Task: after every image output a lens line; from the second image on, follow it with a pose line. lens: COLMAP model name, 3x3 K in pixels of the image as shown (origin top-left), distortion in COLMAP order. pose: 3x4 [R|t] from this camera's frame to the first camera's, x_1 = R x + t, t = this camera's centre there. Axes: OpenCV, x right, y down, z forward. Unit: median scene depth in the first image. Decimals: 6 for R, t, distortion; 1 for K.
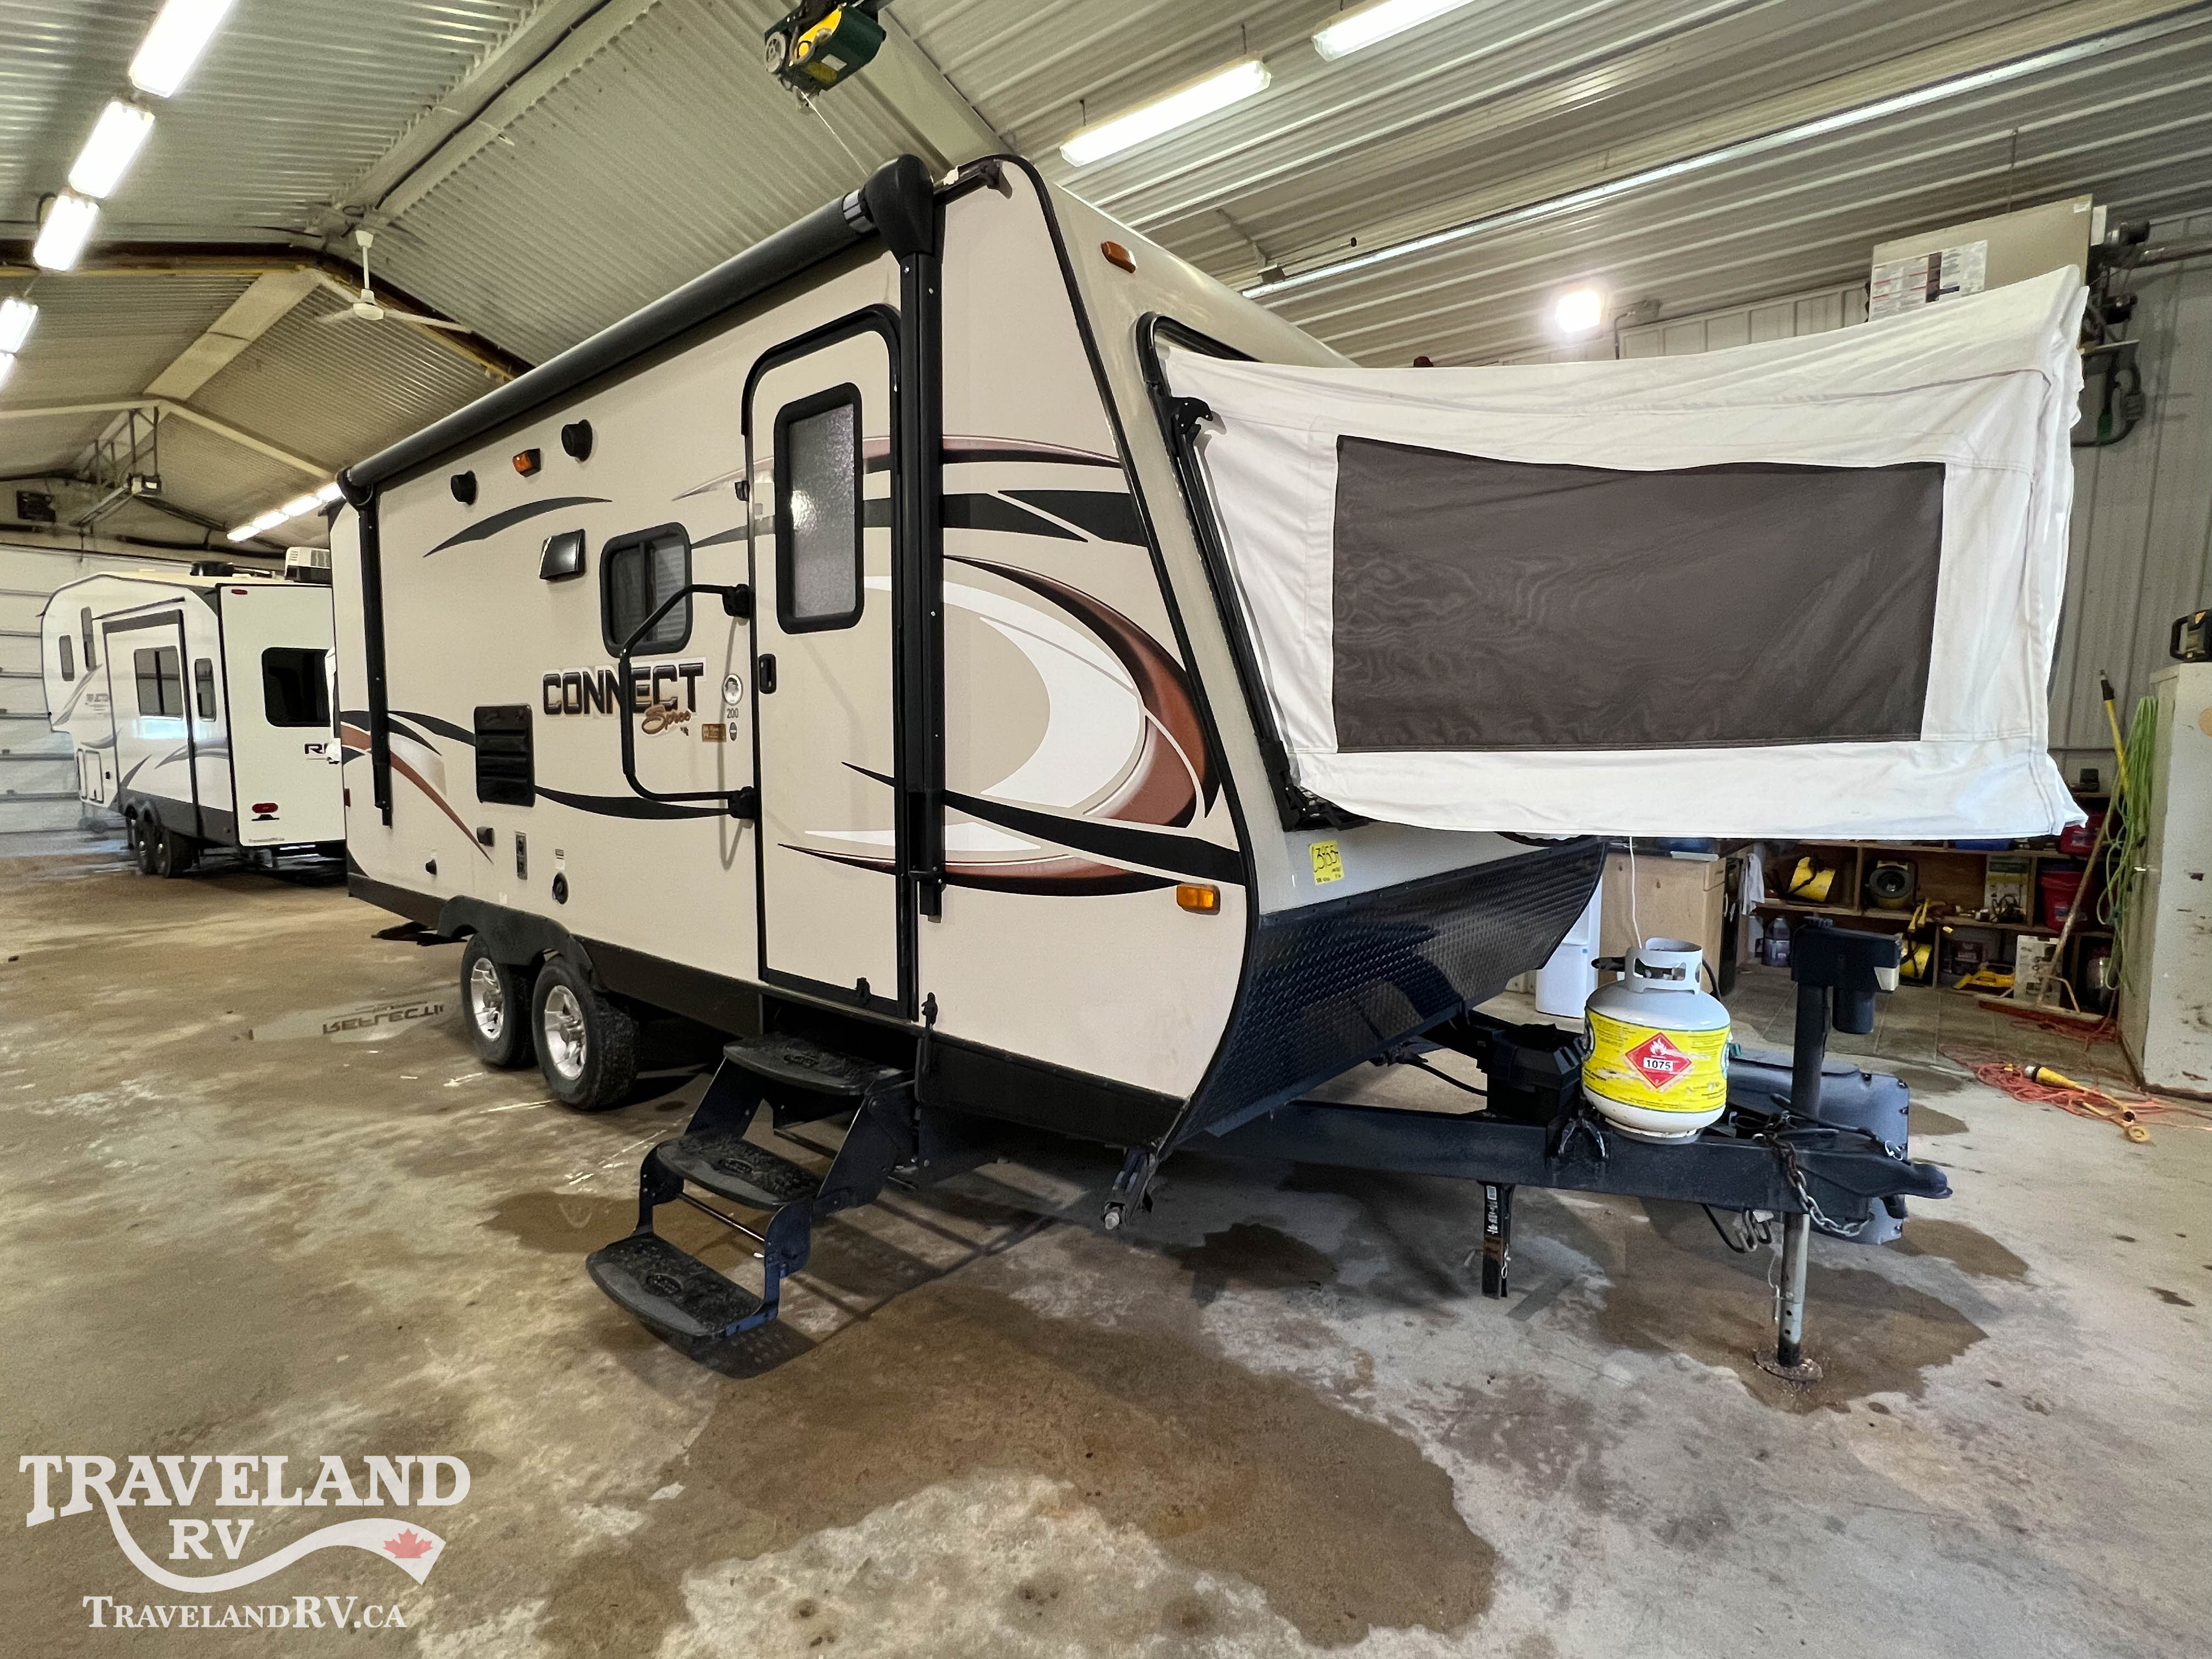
lens RADIAL K [[1066.6, 0, 1107.6], [0, 1066.6, 834.4], [0, 0, 1]] dist [-0.003821, -0.000240]
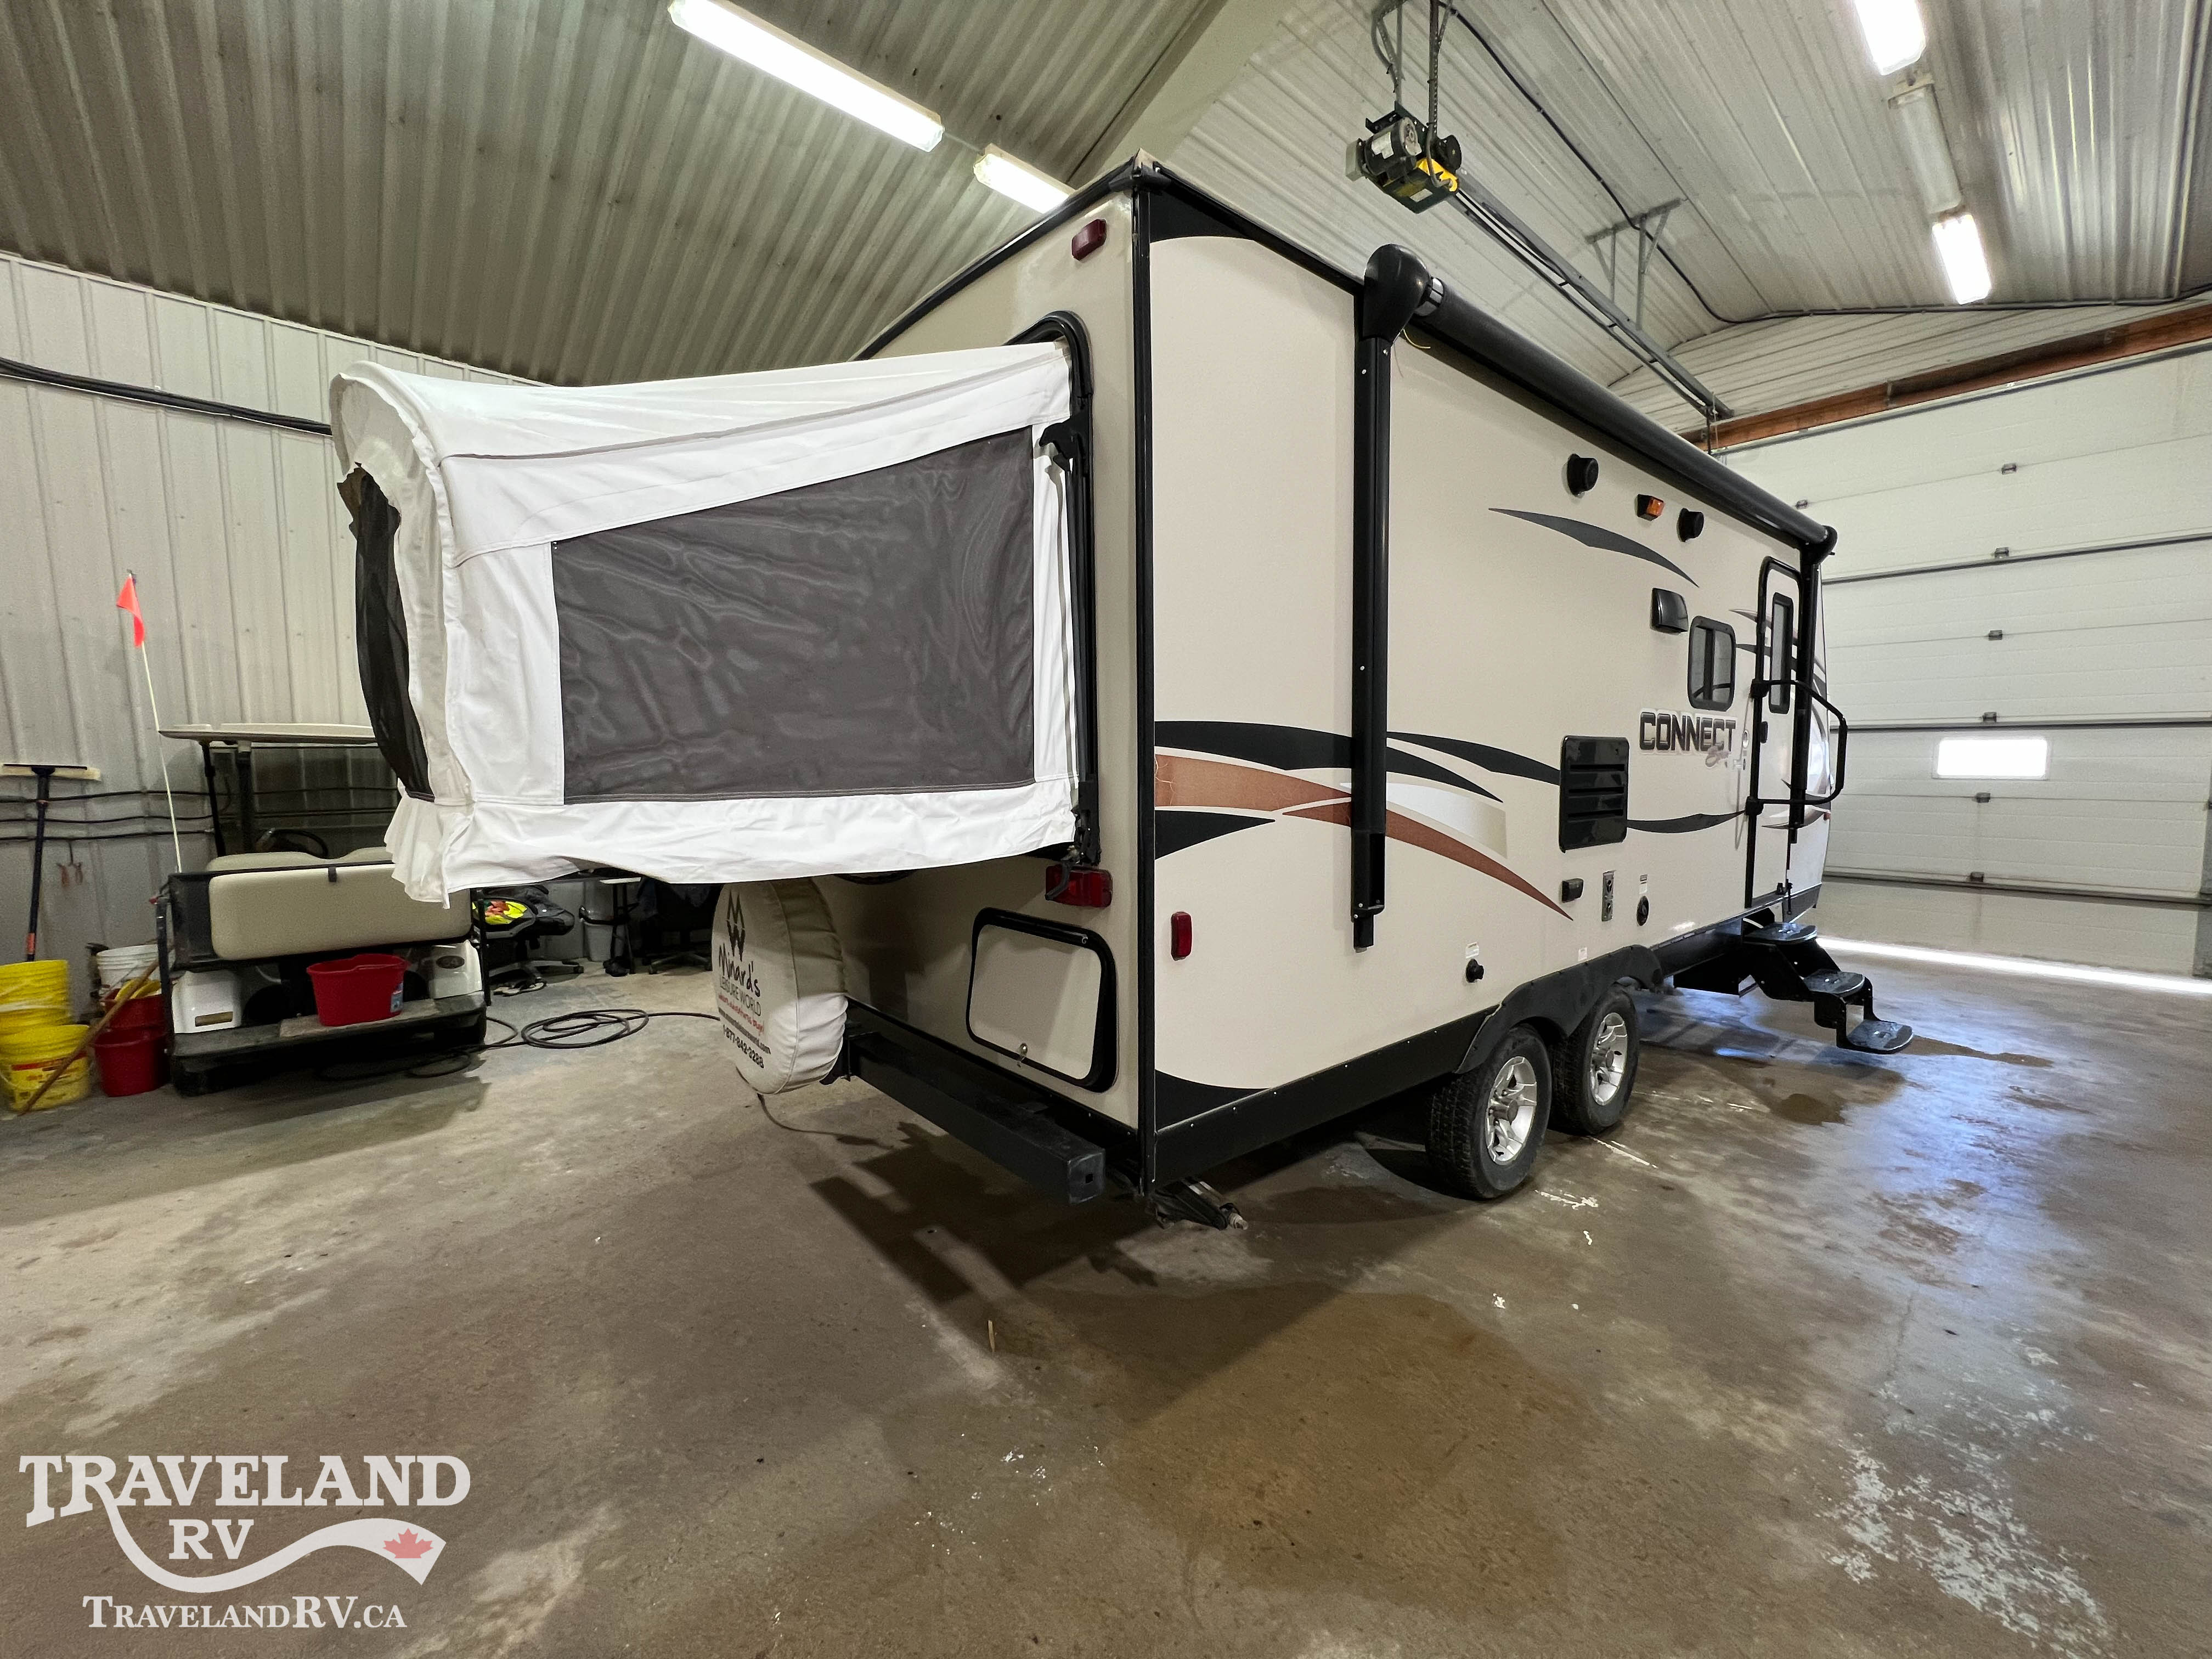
lens RADIAL K [[884.2, 0, 1107.1], [0, 884.2, 827.9], [0, 0, 1]] dist [-0.000761, -0.000037]
pose [[0.167421, -0.077985, 0.982796, -1.479427], [0.094691, 0.993530, 0.062706, -0.140607], [-0.981328, 0.082564, 0.173722, 1.372000]]
